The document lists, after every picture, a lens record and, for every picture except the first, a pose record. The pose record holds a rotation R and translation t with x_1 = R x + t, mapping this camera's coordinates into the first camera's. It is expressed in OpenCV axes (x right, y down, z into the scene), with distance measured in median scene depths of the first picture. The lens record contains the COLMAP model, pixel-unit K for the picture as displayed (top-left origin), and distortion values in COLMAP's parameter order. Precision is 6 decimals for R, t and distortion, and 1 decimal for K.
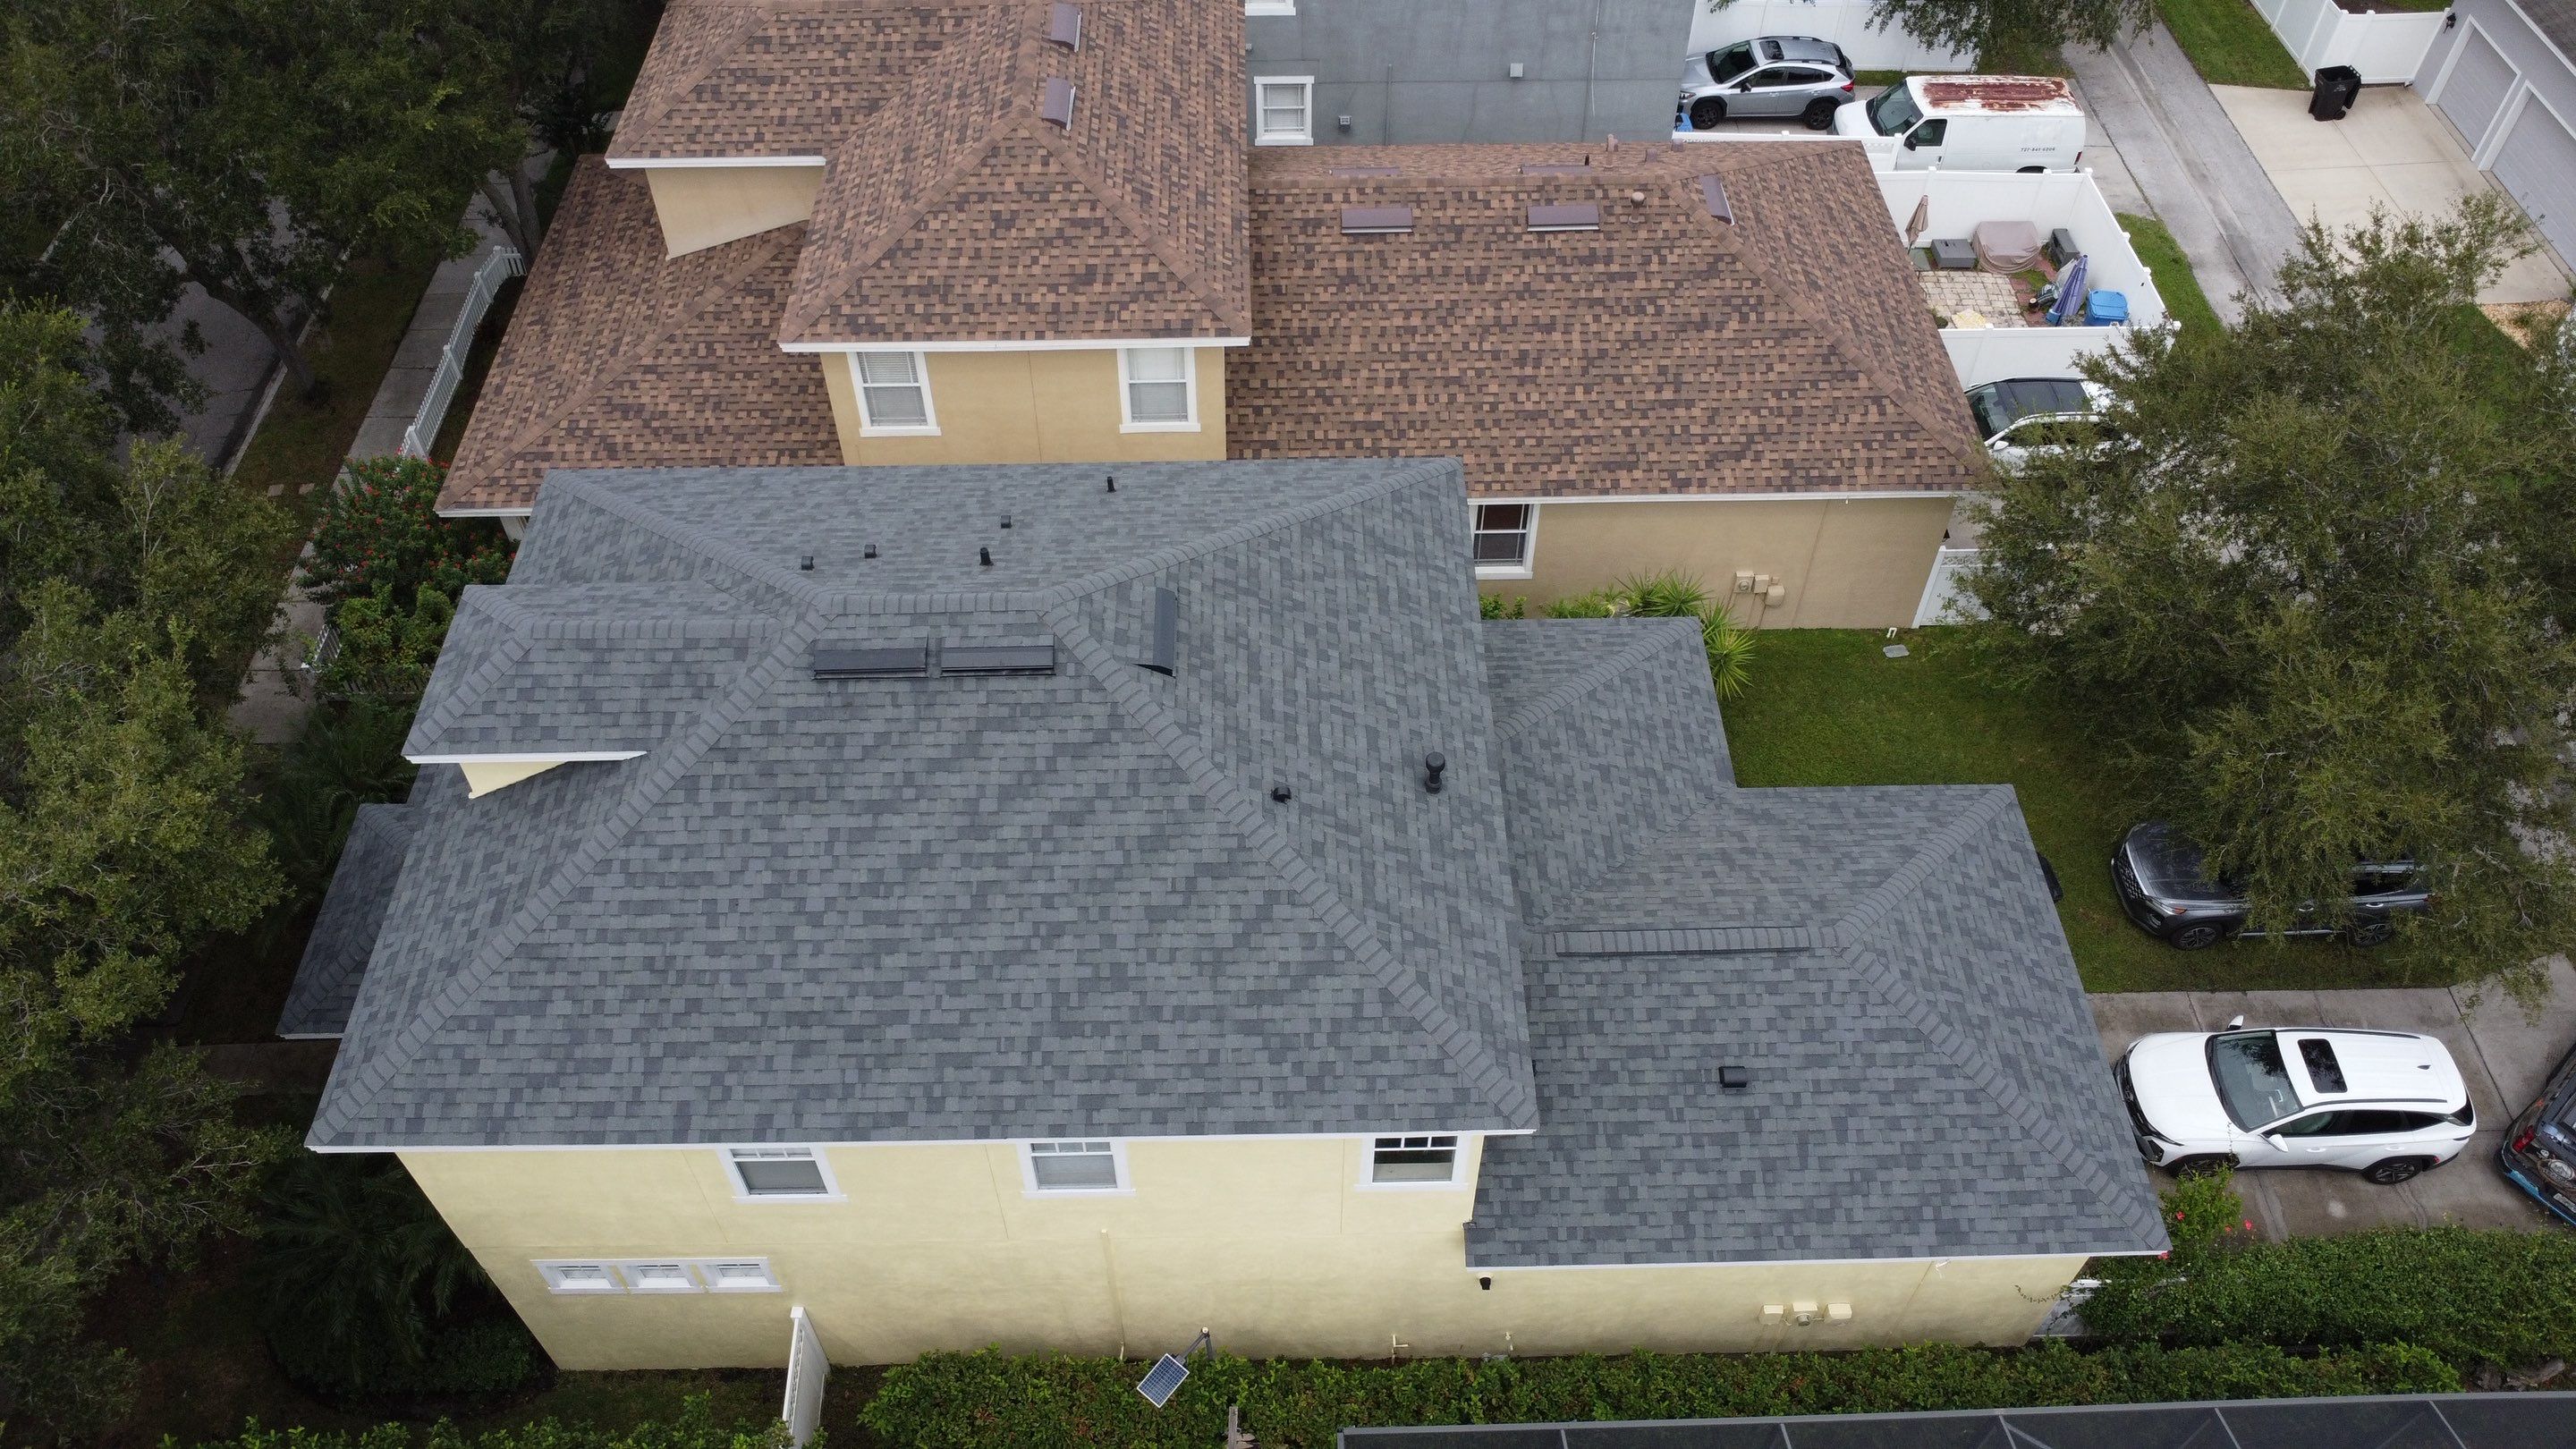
lens RADIAL K [[1867.7, 0, 1280.8], [0, 1867.7, 720.1], [0, 0, 1]] dist [-0.015883, -0.036090]
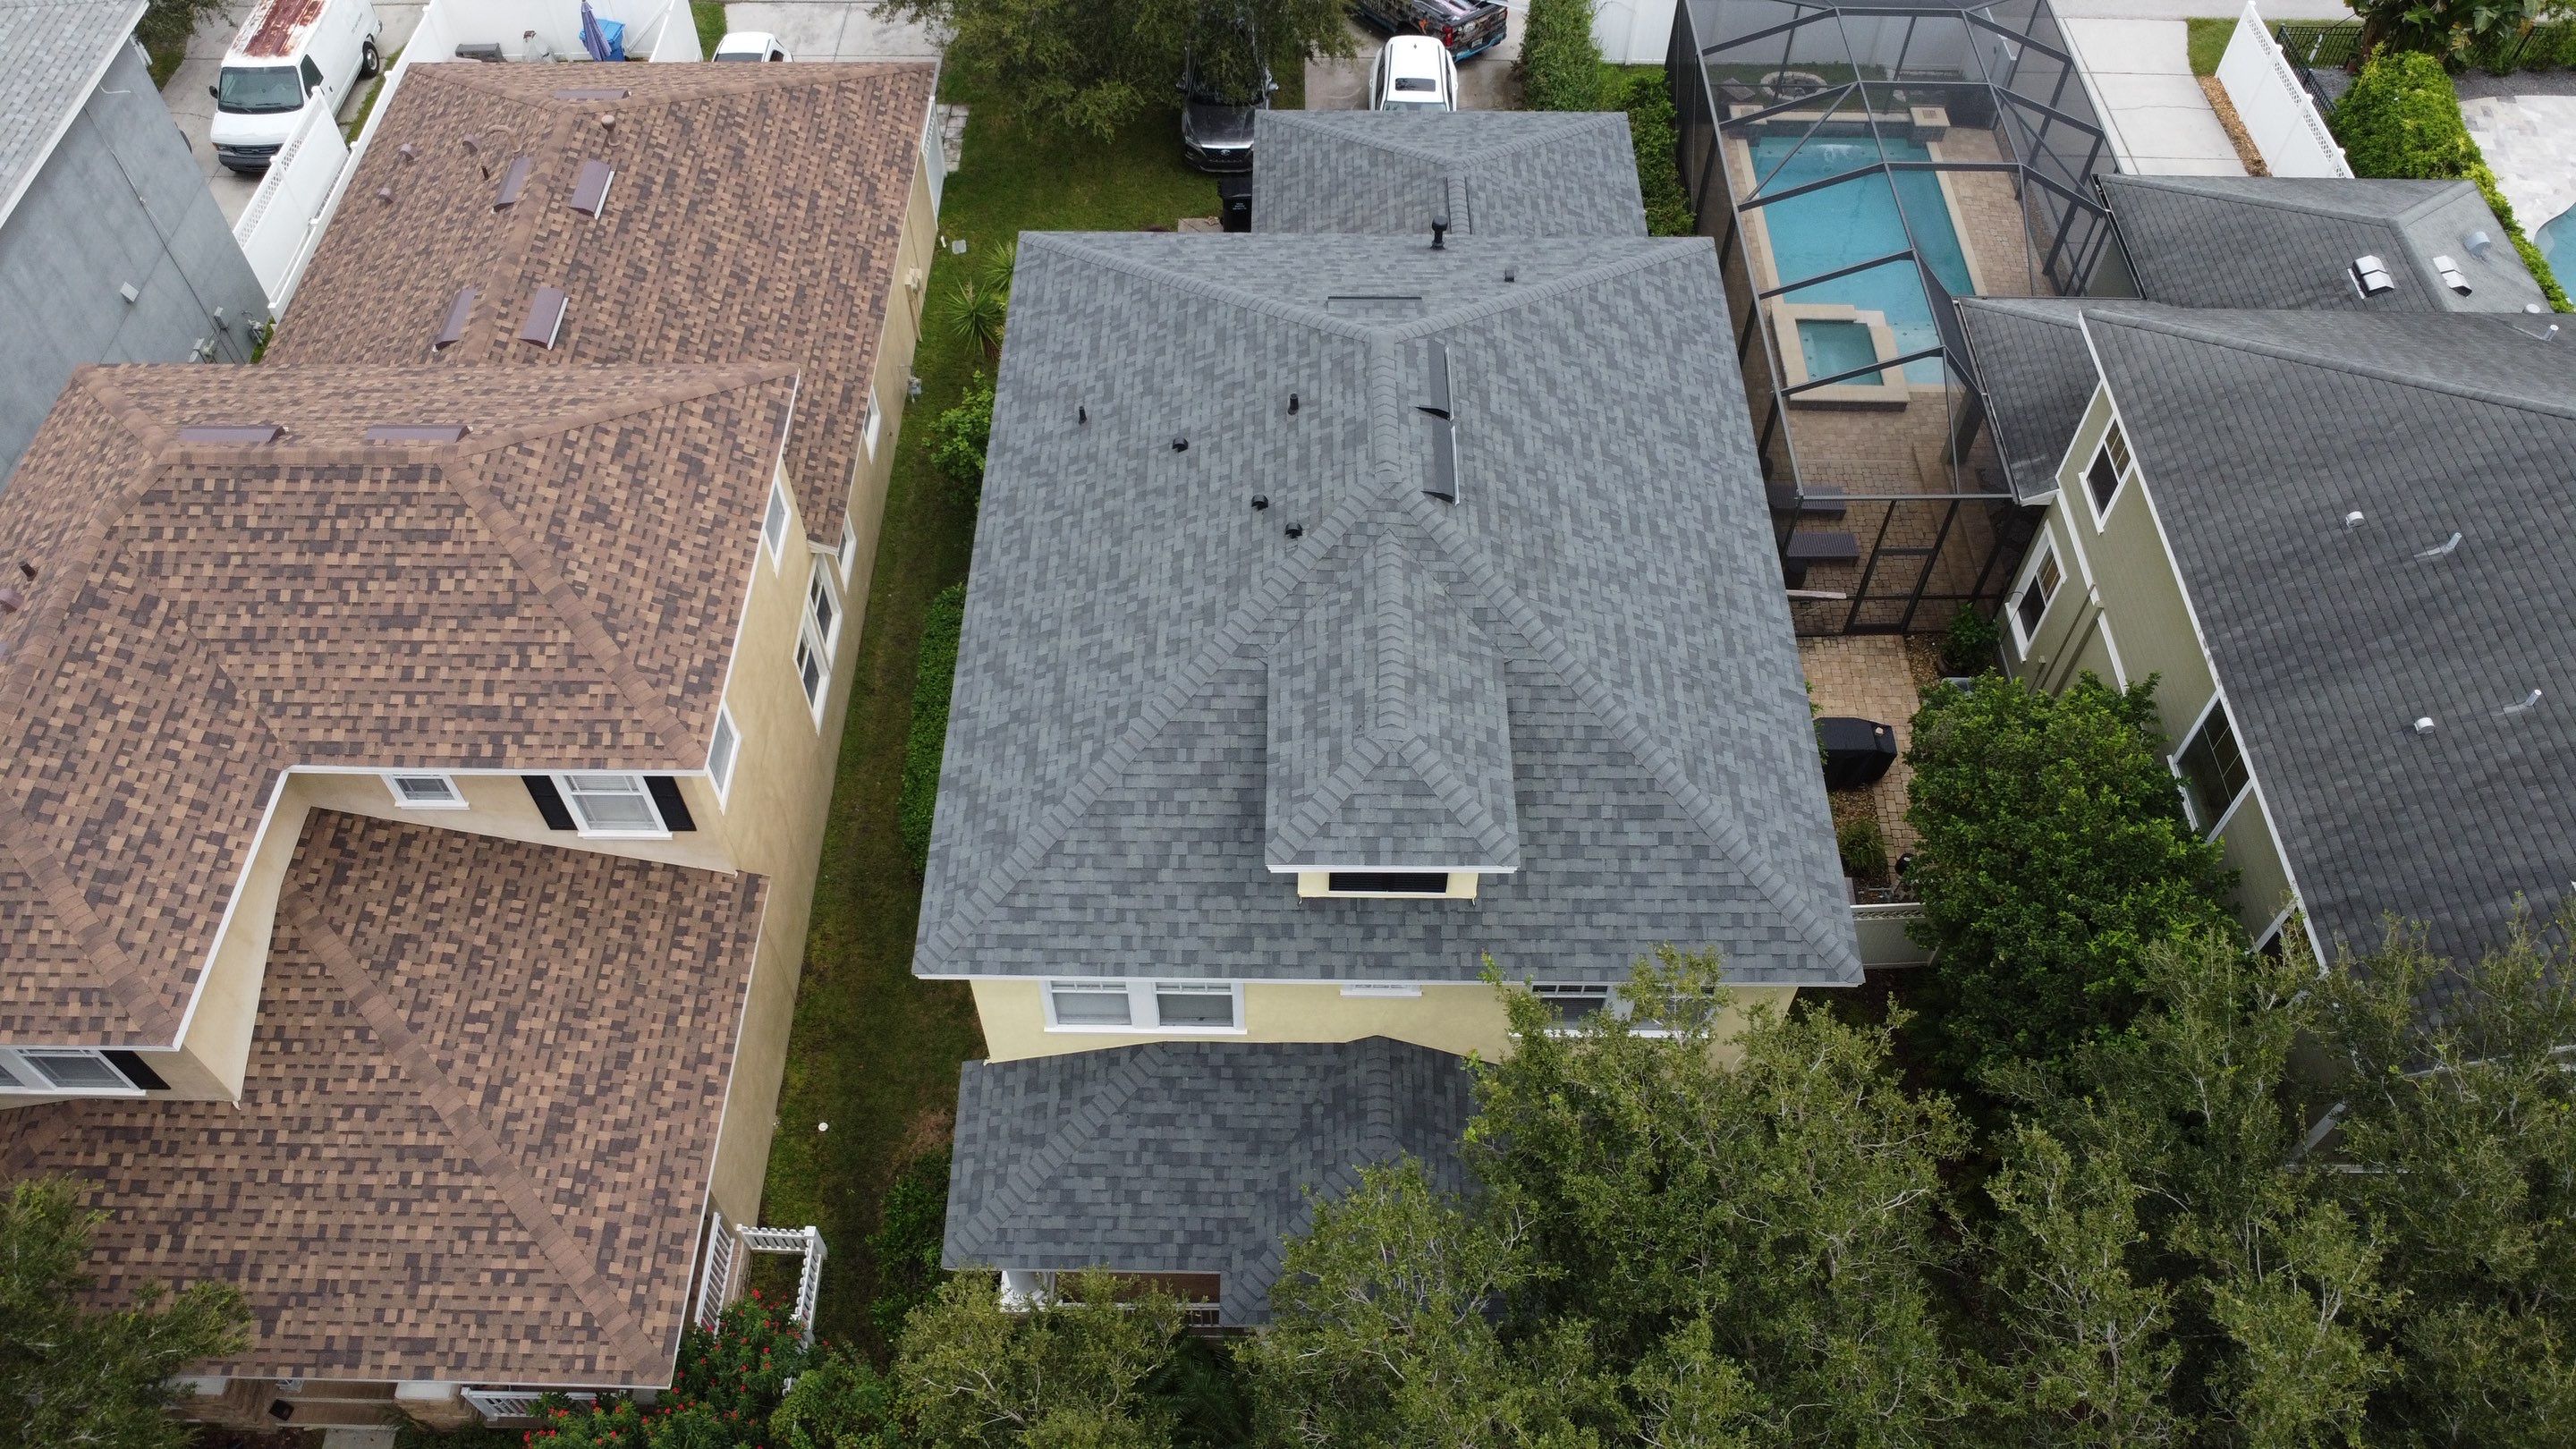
lens RADIAL K [[1867.7, 0, 1280.8], [0, 1867.7, 720.1], [0, 0, 1]] dist [-0.015883, -0.036090]
pose [[0.026193, -0.796255, 0.604393, -0.663113], [0.751967, 0.414069, 0.512925, -0.395258], [-0.658680, 0.441049, 0.609603, 0.312971]]
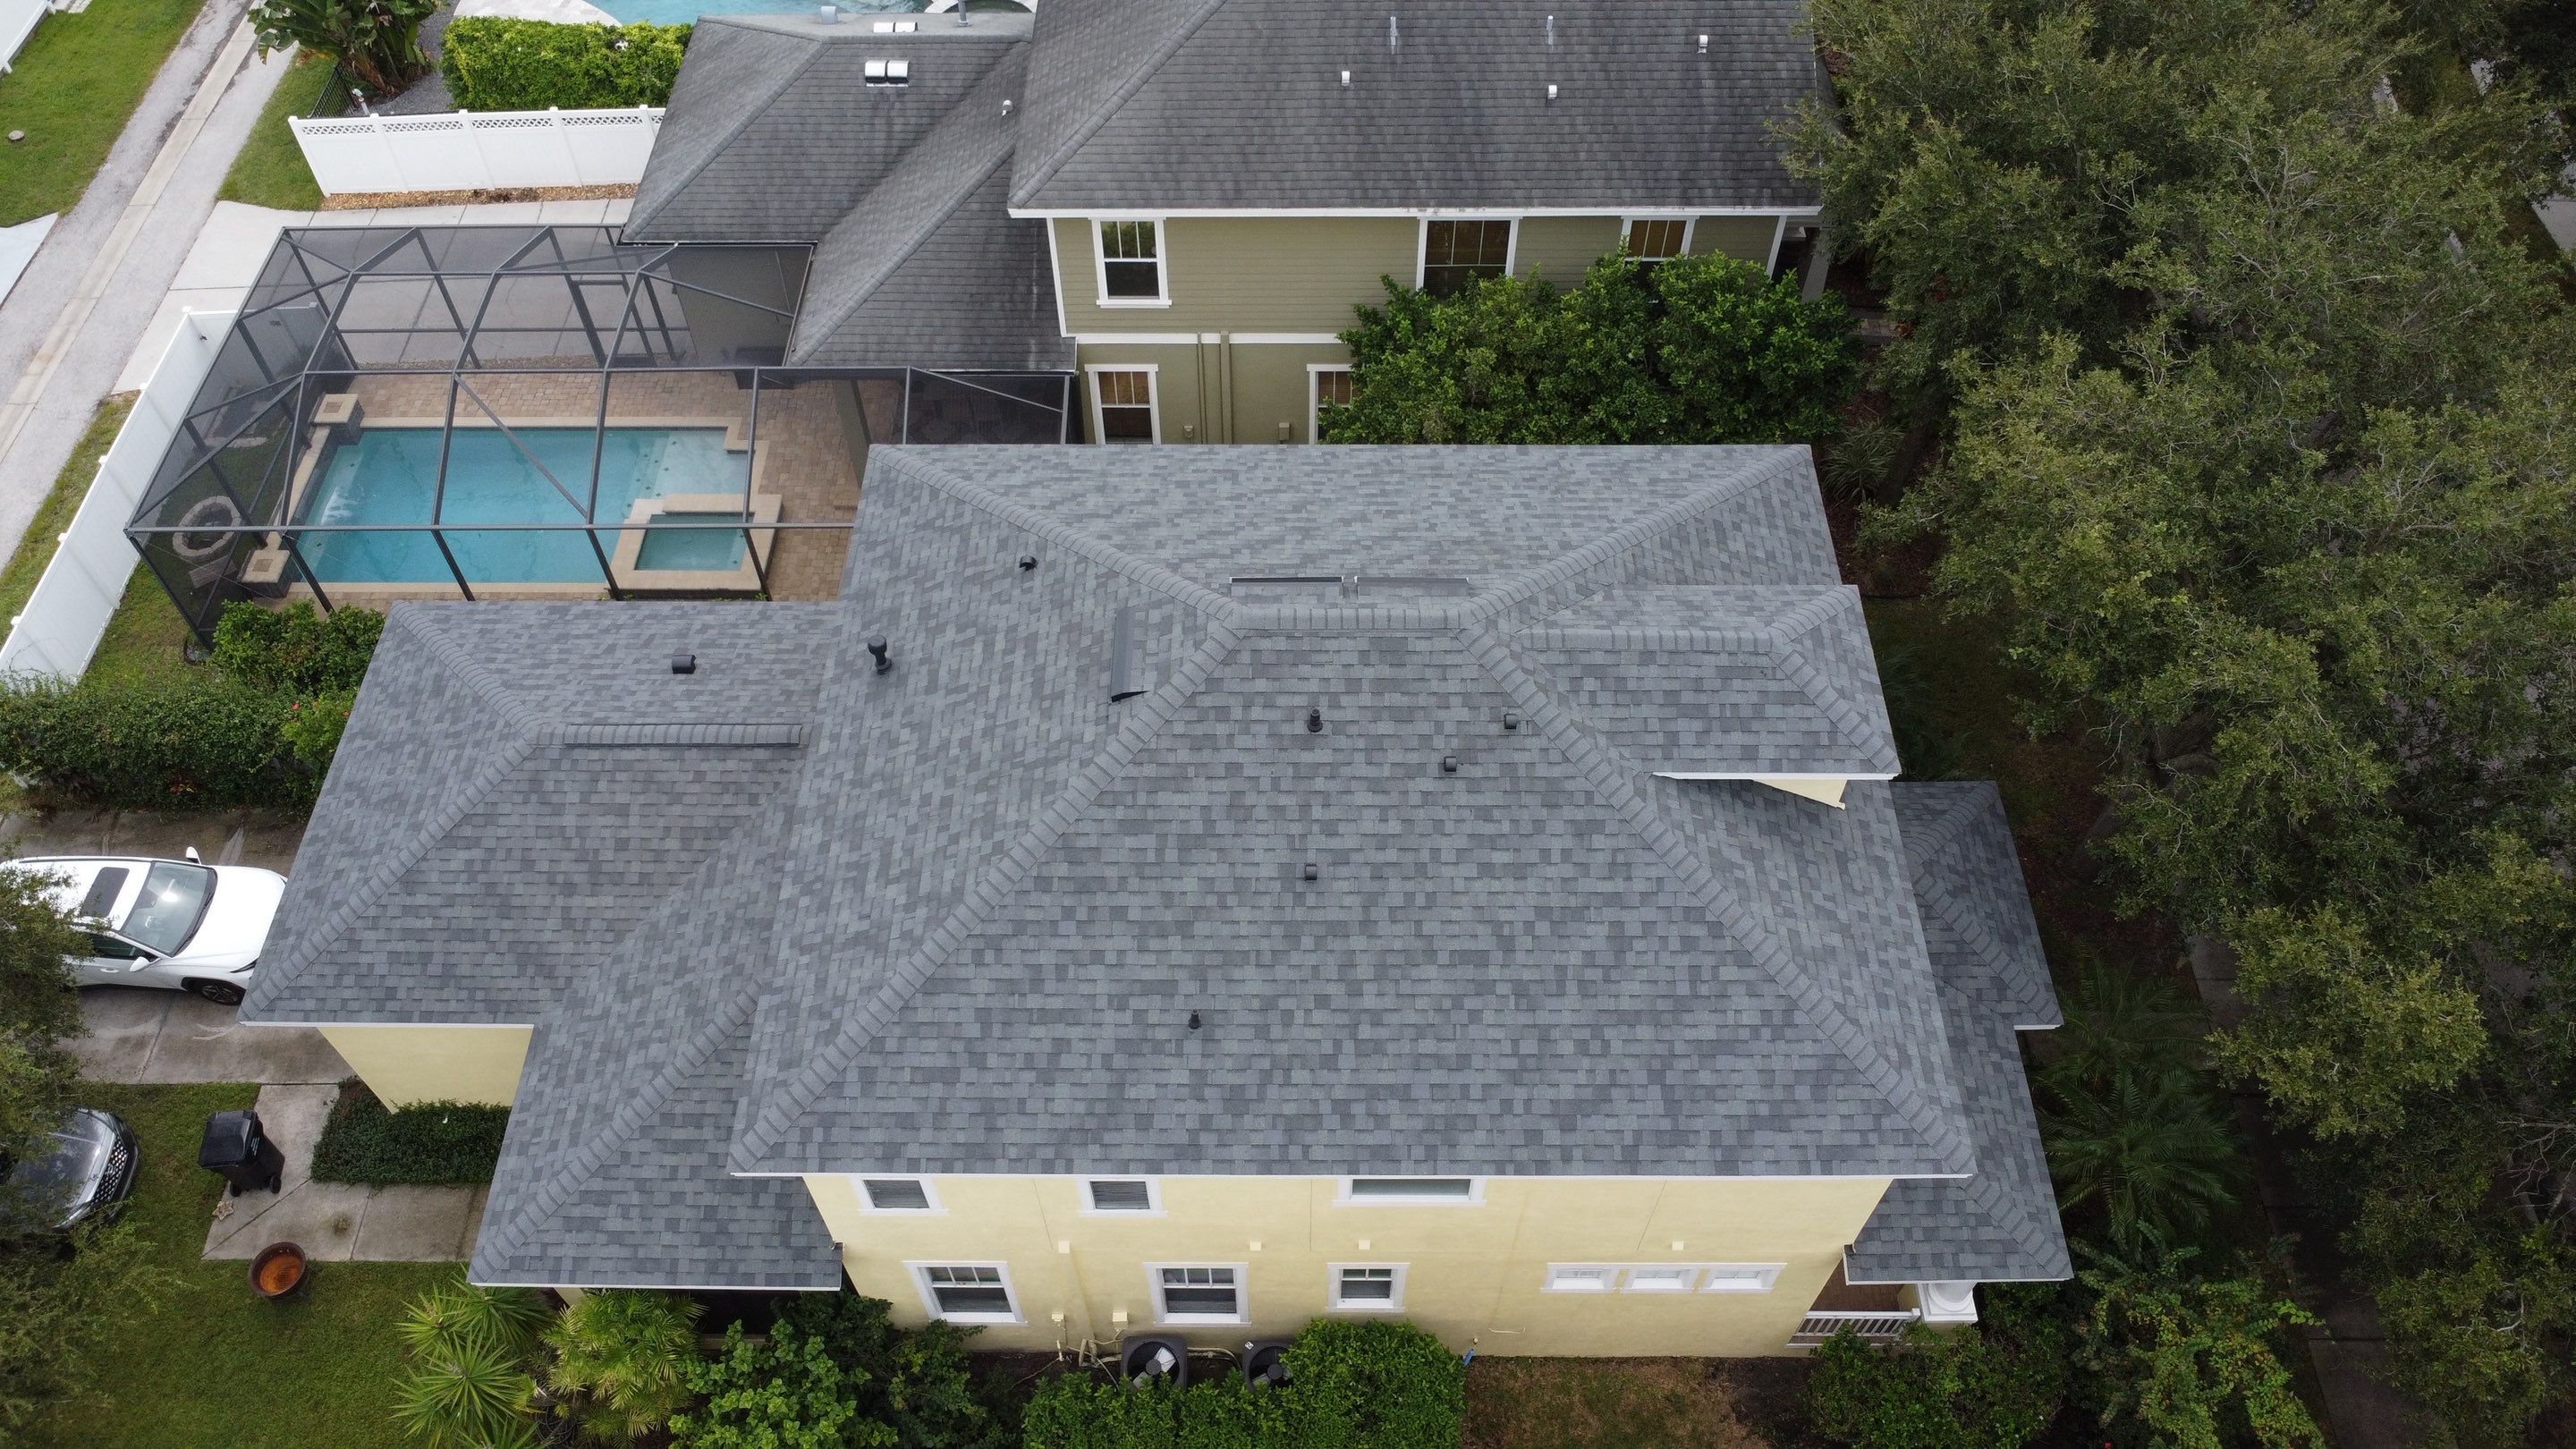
lens RADIAL K [[1867.7, 0, 1280.8], [0, 1867.7, 720.1], [0, 0, 1]] dist [-0.015883, -0.036090]
pose [[-0.999723, -0.013830, 0.019021, -0.112521], [0.021435, -0.203097, 0.978924, -0.693711], [-0.009675, 0.979061, 0.203337, 0.577038]]
